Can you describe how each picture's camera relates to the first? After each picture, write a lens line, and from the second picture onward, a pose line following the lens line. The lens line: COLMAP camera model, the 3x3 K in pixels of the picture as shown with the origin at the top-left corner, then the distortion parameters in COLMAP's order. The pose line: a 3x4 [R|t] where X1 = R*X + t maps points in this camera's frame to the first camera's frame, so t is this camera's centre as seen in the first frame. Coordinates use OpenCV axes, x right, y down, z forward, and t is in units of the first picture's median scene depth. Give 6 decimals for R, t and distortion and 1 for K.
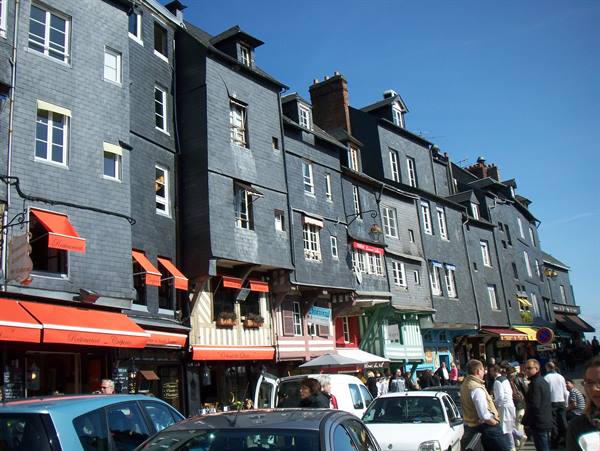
lens RADIAL K [[697.0, 0, 300.3], [0, 697.0, 225.1], [0, 0, 1]] dist [-0.153174, 0.000000]
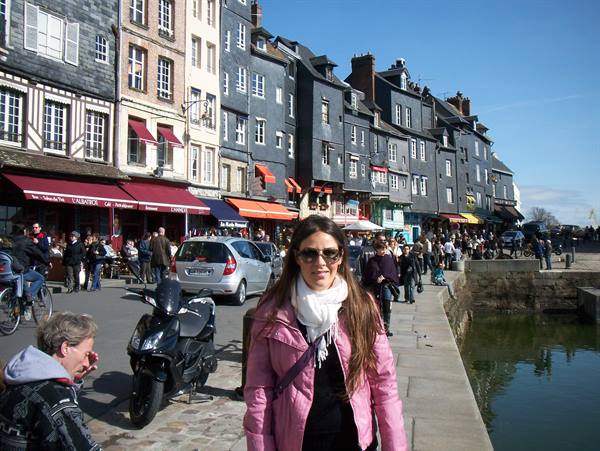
lens RADIAL K [[697.0, 0, 300.2], [0, 697.0, 225.5], [0, 0, 1]] dist [-0.153174, 0.000000]
pose [[0.996744, 0.077939, 0.020639, -0.138266], [-0.080541, 0.974235, 0.210664, -0.189501], [-0.003689, -0.211640, 0.977341, -0.832621]]
